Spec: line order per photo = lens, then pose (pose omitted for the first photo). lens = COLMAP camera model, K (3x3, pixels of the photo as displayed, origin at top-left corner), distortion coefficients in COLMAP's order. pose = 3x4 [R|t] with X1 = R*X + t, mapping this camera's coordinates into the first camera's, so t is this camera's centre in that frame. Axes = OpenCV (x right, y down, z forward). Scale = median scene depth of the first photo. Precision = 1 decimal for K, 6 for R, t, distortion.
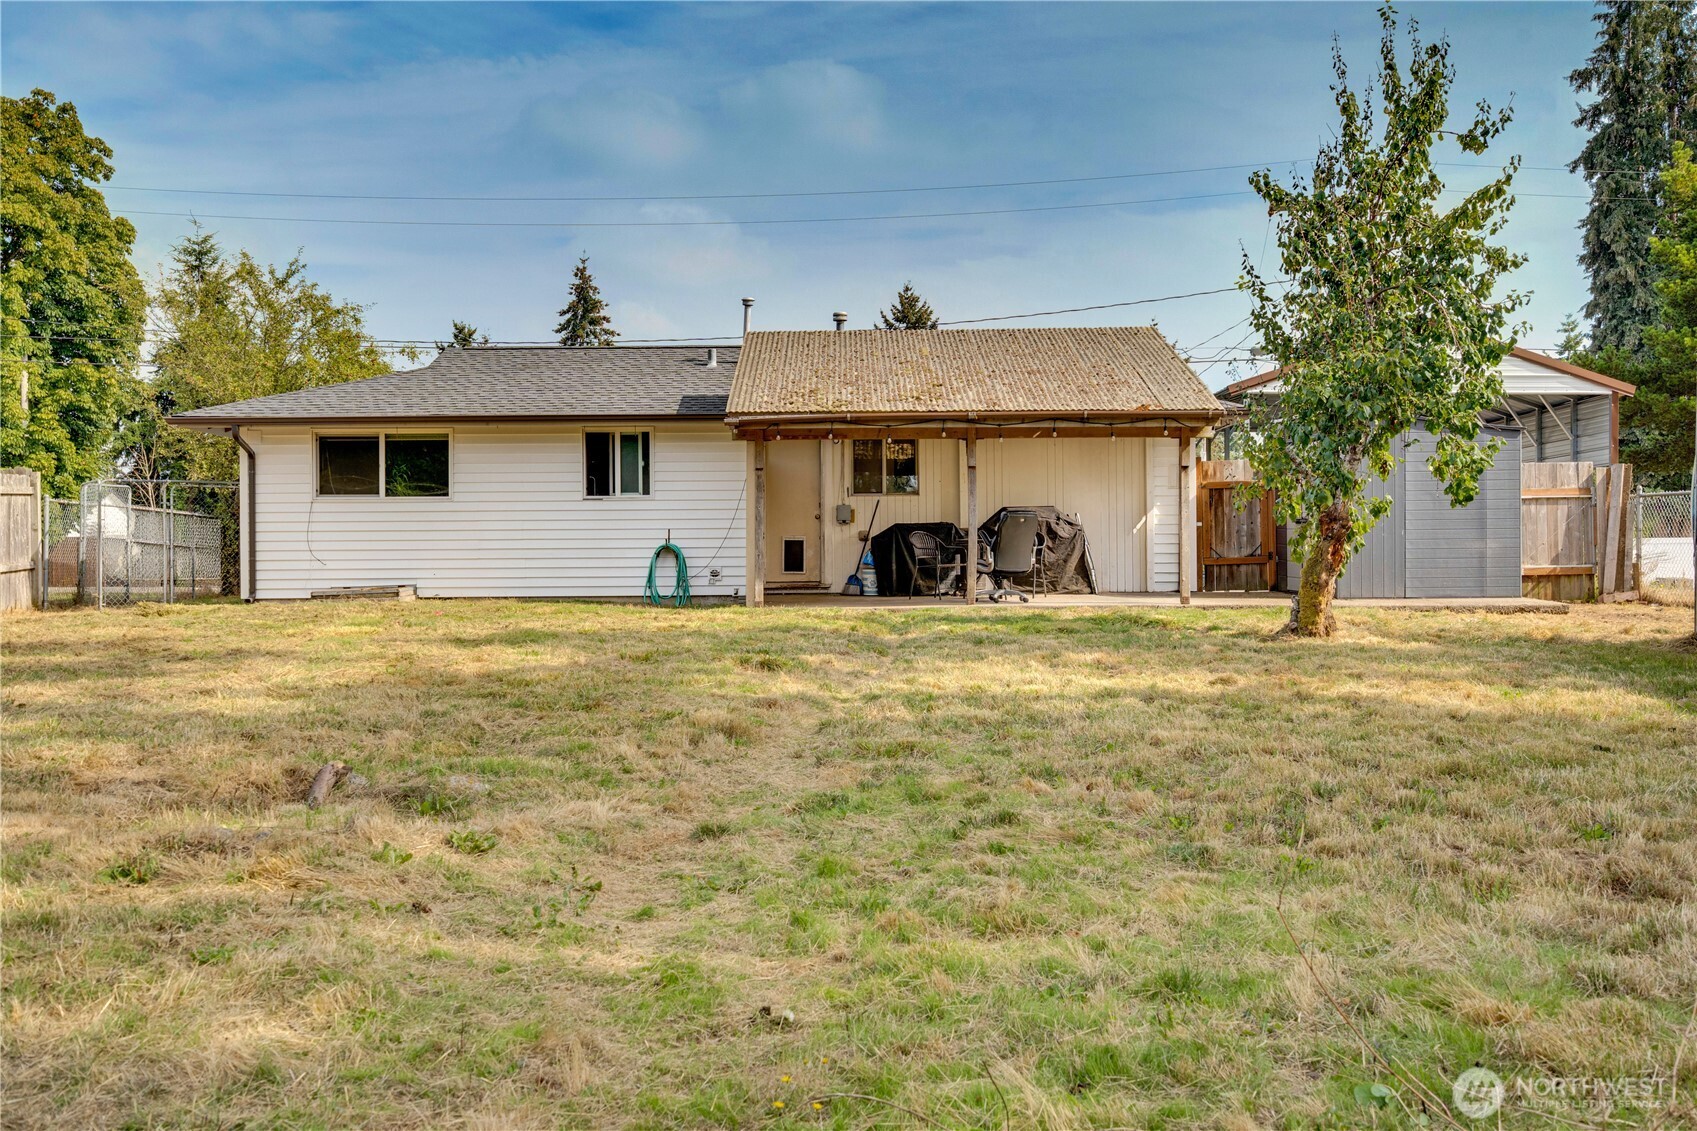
lens RADIAL K [[1644.1, 0, 809.3], [0, 1644.1, 568.4], [0, 0, 1]] dist [0.075008, 0.000000]
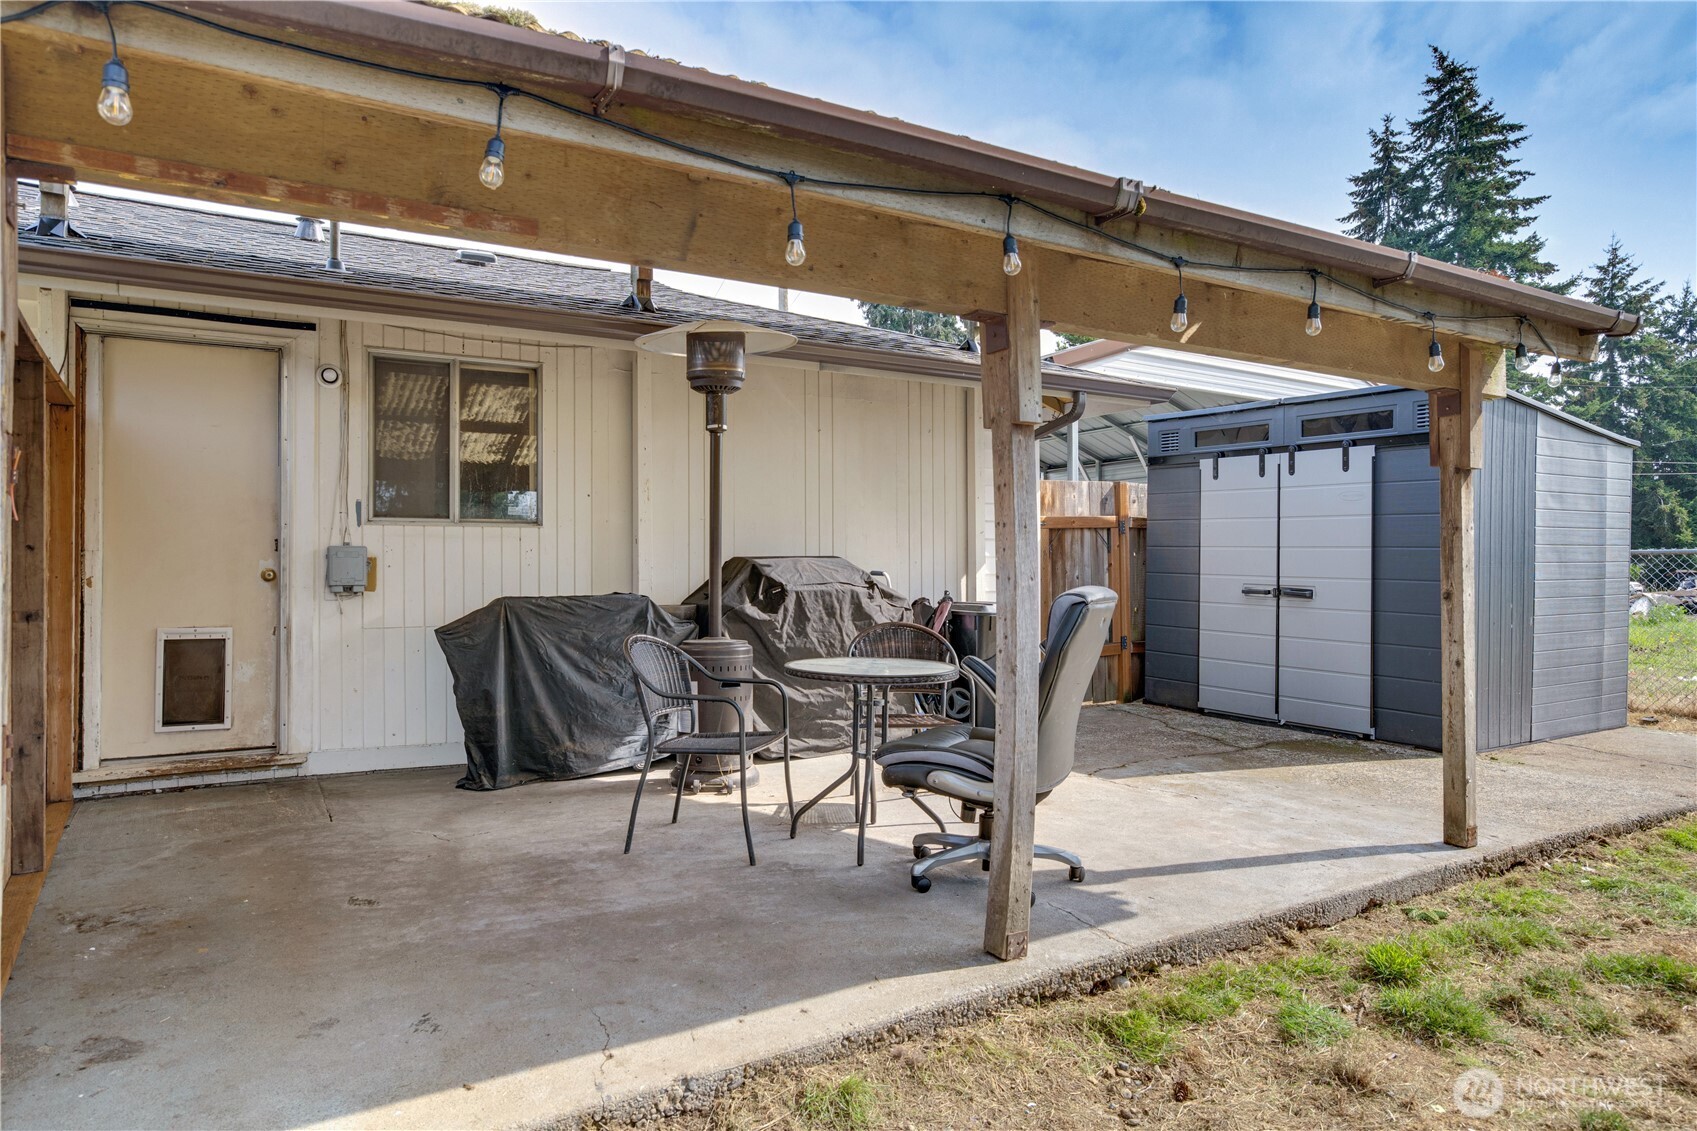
lens RADIAL K [[1031.5, 0, 808.3], [0, 1031.5, 557.2], [0, 0, 1]] dist [-0.006651, 0.005626]
pose [[0.855978, 0.010257, 0.516911, -0.011264], [-0.000922, 0.999832, -0.018313, -0.031466], [-0.517012, 0.015199, 0.855843, 0.733319]]
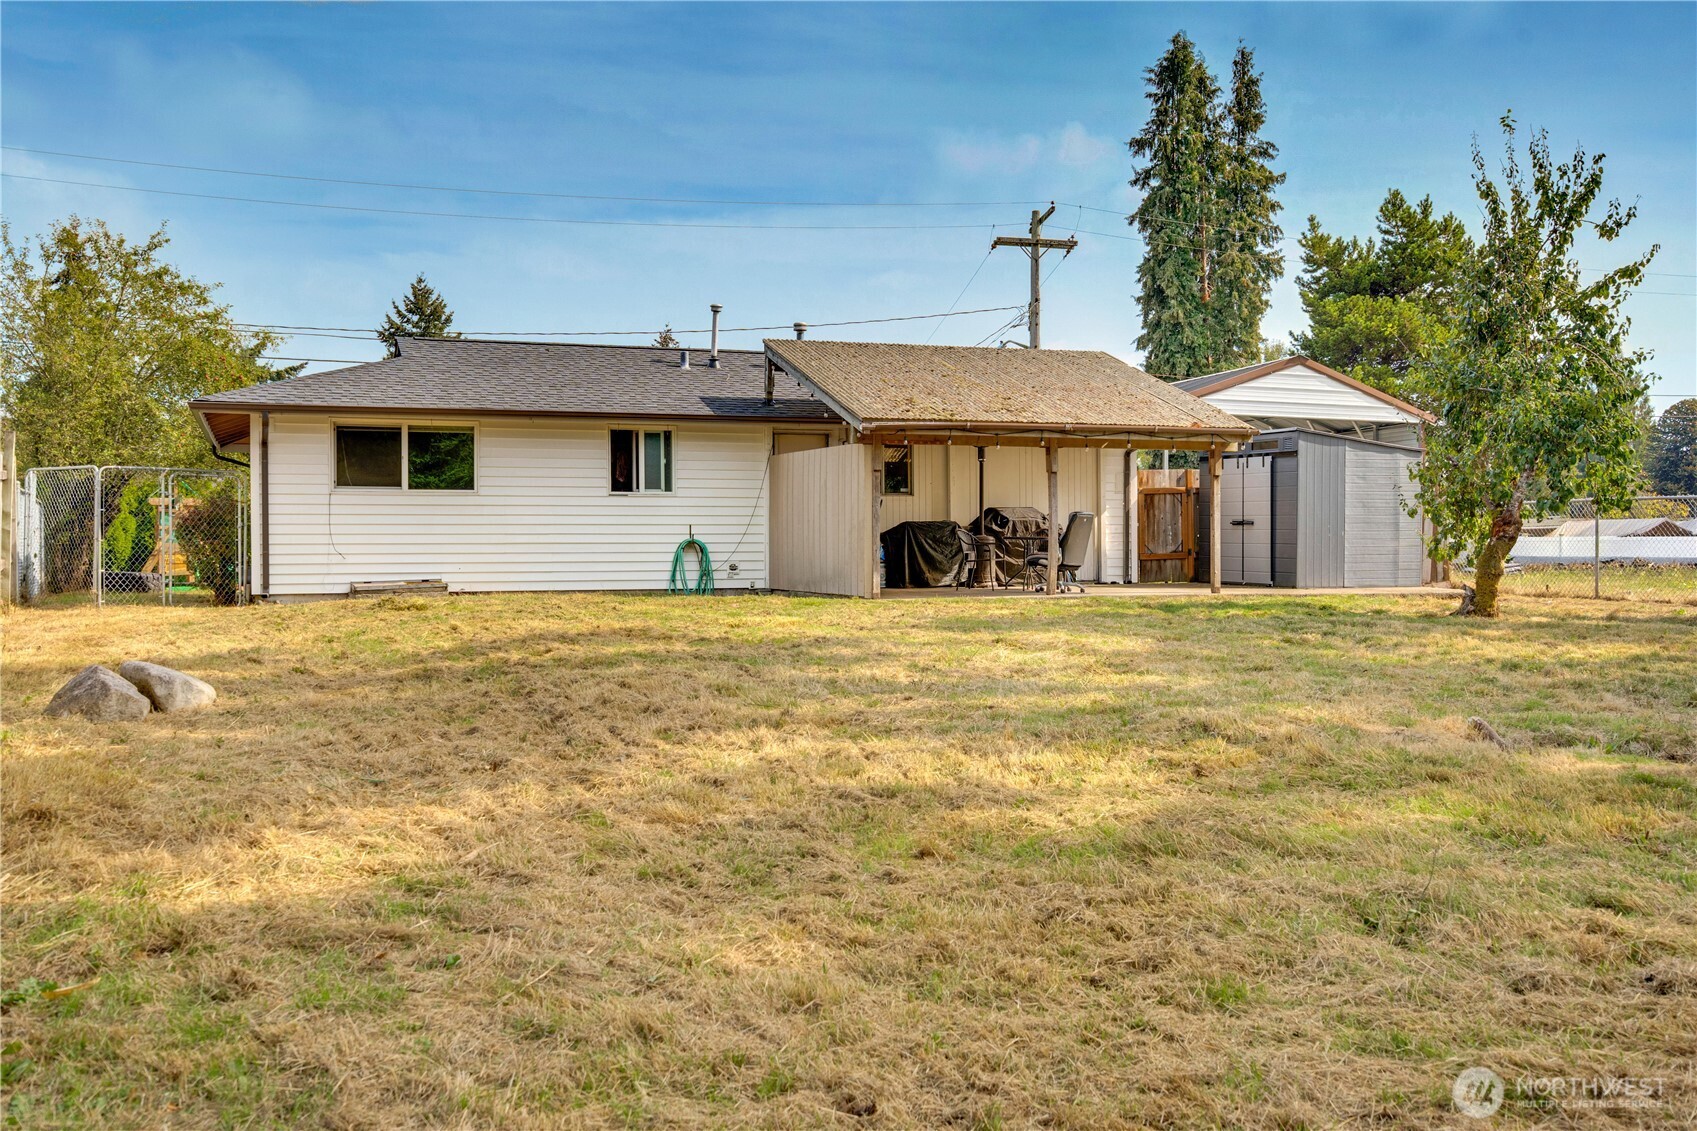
lens RADIAL K [[1644.1, 0, 792.9], [0, 1644.1, 550.7], [0, 0, 1]] dist [0.075008, 0.000000]
pose [[0.939555, 0.003065, 0.342384, -0.379618], [0.000032, 0.999959, -0.009039, 0.001851], [-0.342398, 0.008503, 0.939517, 0.001650]]
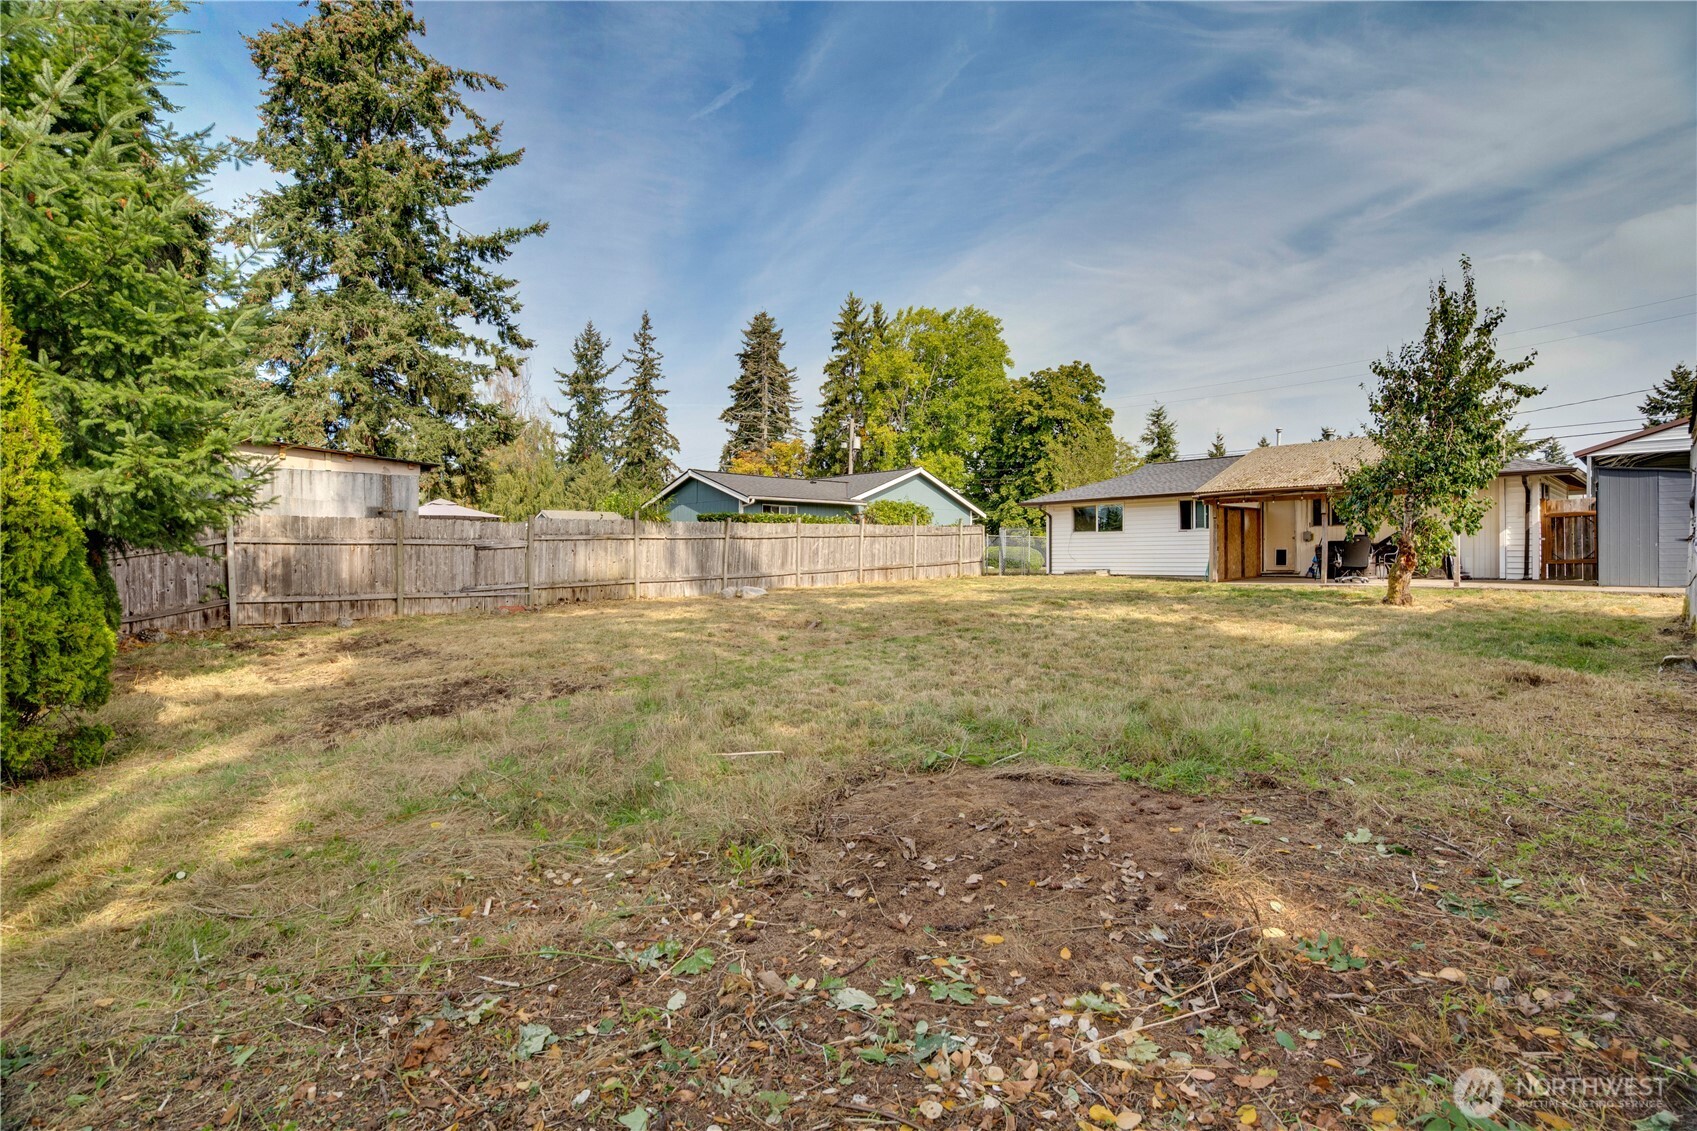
lens RADIAL K [[791.8, 0, 819.8], [0, 791.8, 555.7], [0, 0, 1]] dist [-0.049283, 0.017465]
pose [[0.664509, 0.001143, -0.747279, 0.326579], [-0.002743, 0.999996, -0.000910, -0.007286], [0.747275, 0.002655, 0.664510, -0.051873]]
